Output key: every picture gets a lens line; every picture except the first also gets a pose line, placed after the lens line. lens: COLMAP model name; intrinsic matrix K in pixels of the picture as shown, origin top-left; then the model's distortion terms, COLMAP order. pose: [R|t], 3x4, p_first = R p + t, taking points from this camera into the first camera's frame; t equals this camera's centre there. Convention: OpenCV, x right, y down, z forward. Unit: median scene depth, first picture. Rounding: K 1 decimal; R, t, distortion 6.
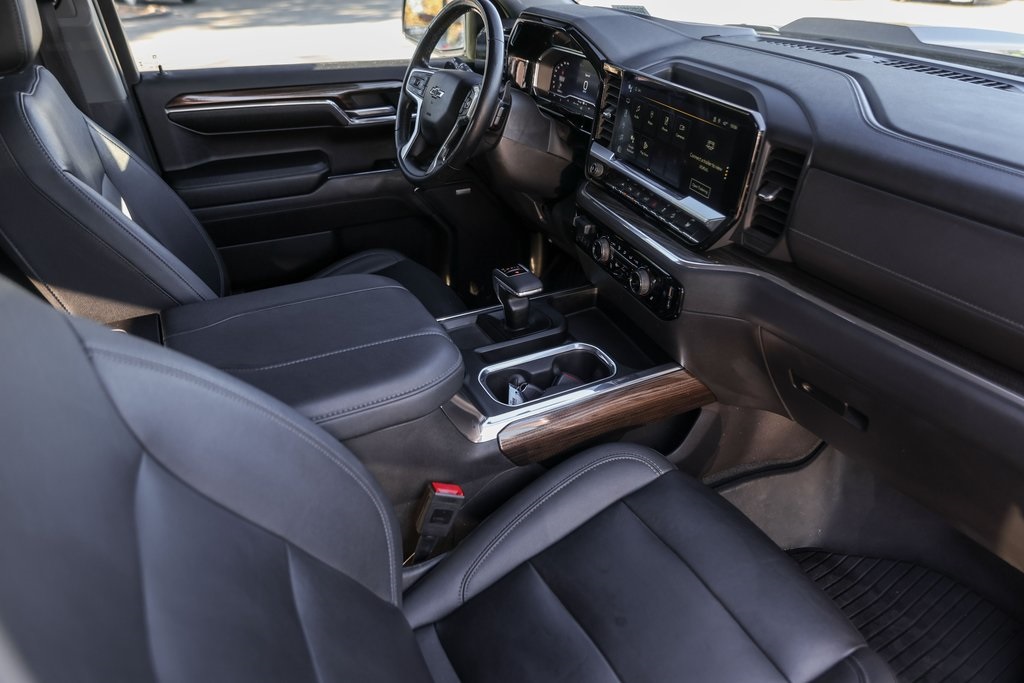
lens RADIAL K [[677.4, 0, 502.9], [0, 677.4, 349.6], [0, 0, 1]] dist [-0.026998, 0.009951]
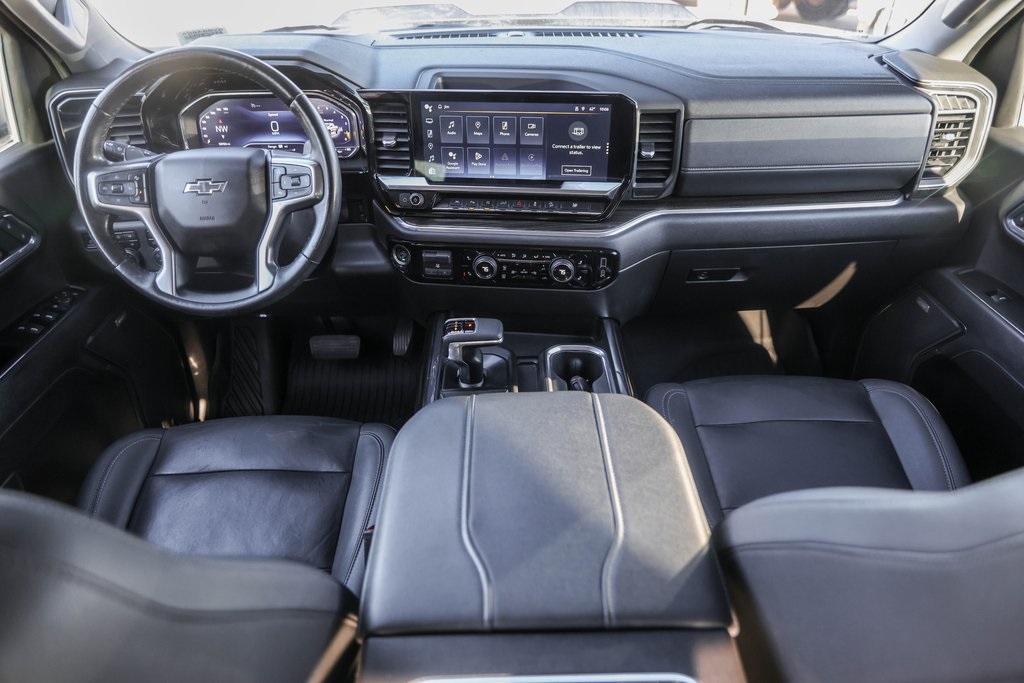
lens RADIAL K [[677.4, 0, 510.4], [0, 677.4, 342.1], [0, 0, 1]] dist [-0.026998, 0.009951]
pose [[0.442364, -0.506306, 0.740249, -0.666205], [0.488431, 0.828262, 0.274624, -0.333468], [-0.752163, 0.240077, 0.613688, 0.423530]]
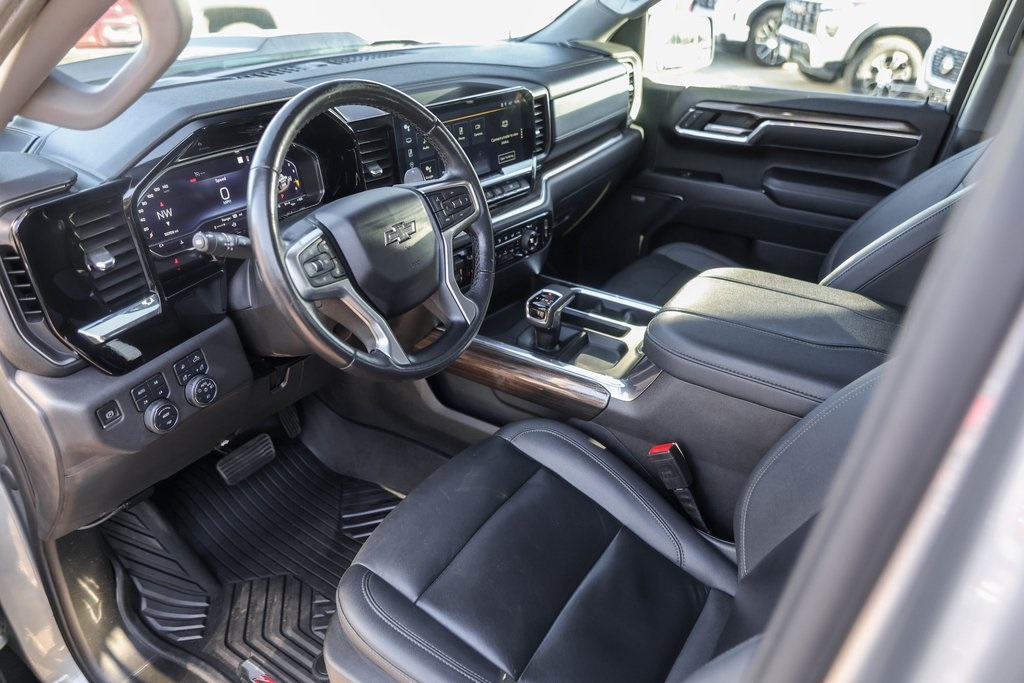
lens RADIAL K [[677.4, 0, 521.2], [0, 677.4, 345.2], [0, 0, 1]] dist [-0.026998, 0.009951]
pose [[-0.499628, -0.452898, 0.738414, -0.794195], [0.446174, 0.596116, 0.667513, -0.815320], [-0.742496, 0.662969, -0.095765, 1.234317]]
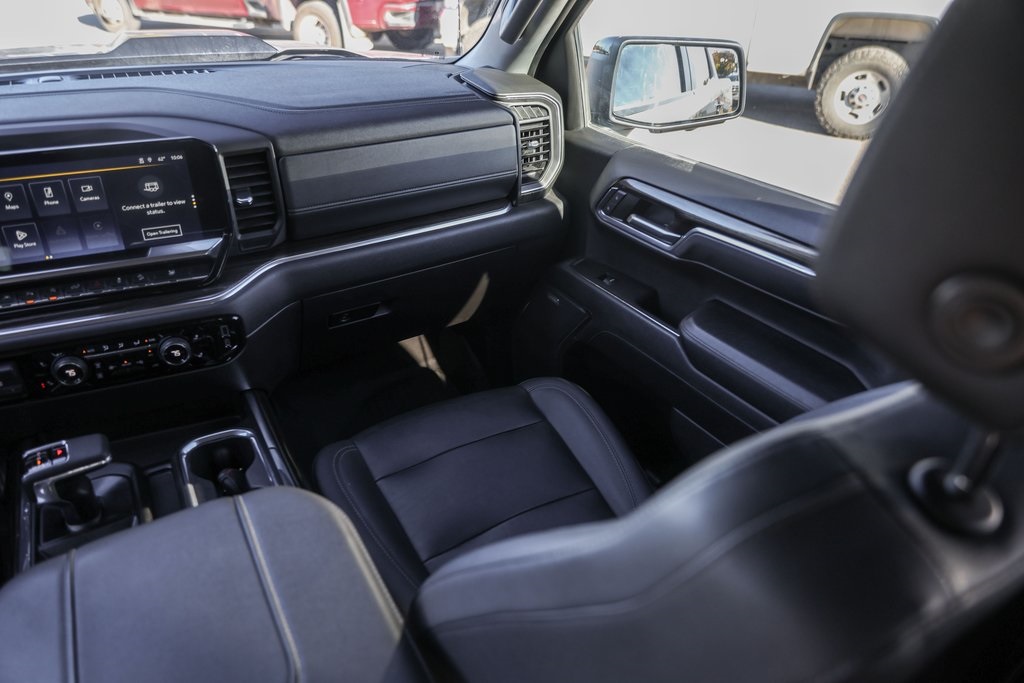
lens RADIAL K [[677.4, 0, 510.9], [0, 677.4, 342.1], [0, 0, 1]] dist [-0.026998, 0.009951]
pose [[-0.066007, -0.520152, 0.851519, -0.560497], [0.512843, 0.714355, 0.476119, -0.298471], [-0.855941, 0.468123, 0.219604, 0.413470]]
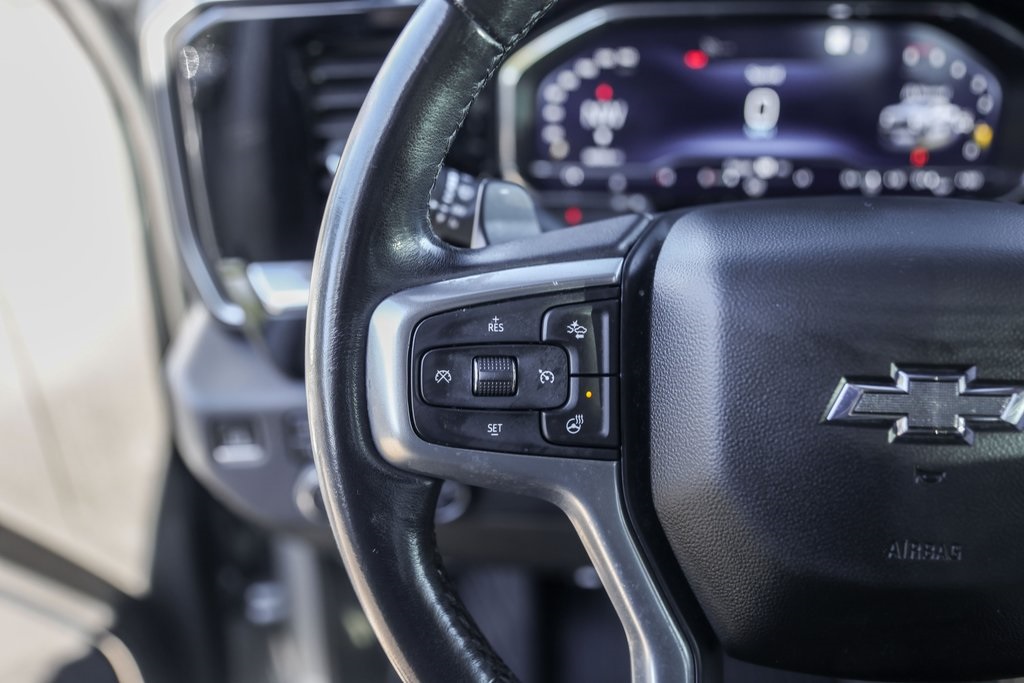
lens RADIAL K [[924.2, 0, 495.9], [0, 924.2, 333.5], [0, 0, 1]] dist [0.006487, -0.012345]
pose [[0.568553, -0.430797, 0.700829, -0.340958], [0.477154, 0.866667, 0.145642, -0.549845], [-0.670128, 0.251598, 0.698303, 1.078029]]
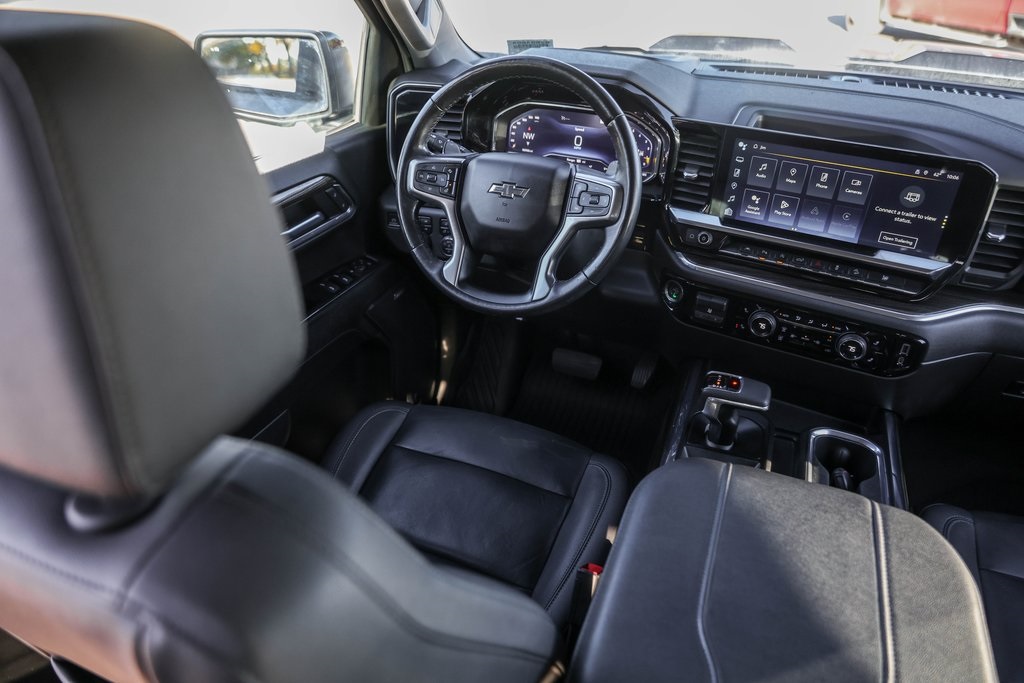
lens RADIAL K [[677.4, 0, 510.7], [0, 677.4, 341.1], [0, 0, 1]] dist [-0.026998, 0.009951]
pose [[0.757179, -0.336861, 0.559647, -0.662852], [0.334417, 0.935881, 0.110871, -0.363213], [-0.561111, 0.103206, 0.821281, 0.485284]]
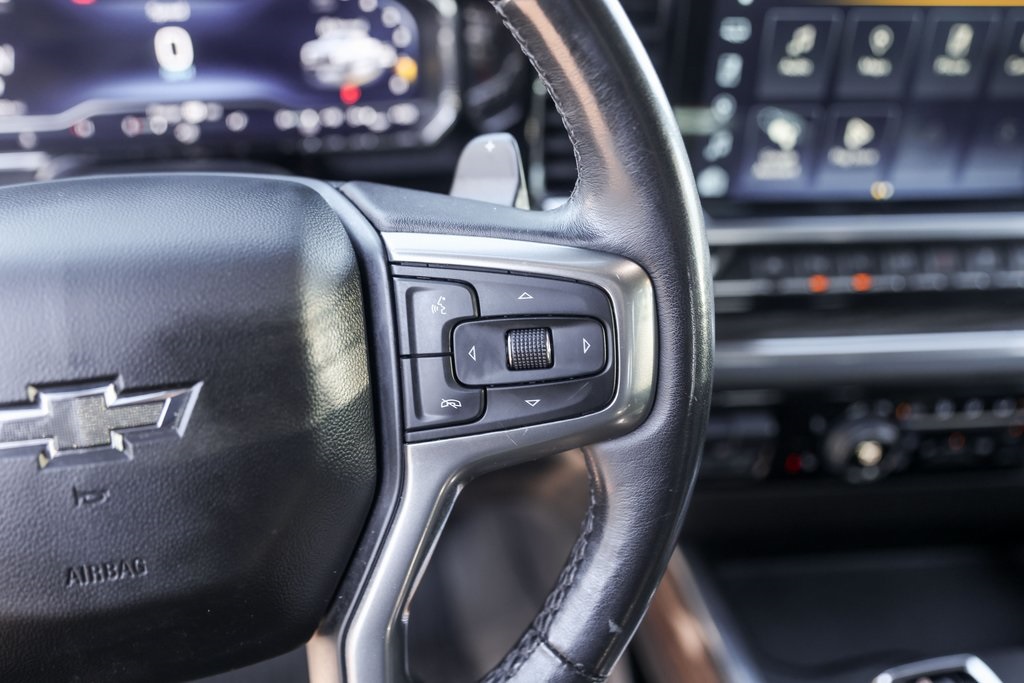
lens RADIAL K [[924.2, 0, 524.3], [0, 924.2, 342.9], [0, 0, 1]] dist [0.006487, -0.012345]
pose [[0.251133, -0.563575, 0.786966, -0.255294], [0.487422, 0.776048, 0.400212, -0.497476], [-0.836273, 0.283078, 0.469590, 0.975186]]
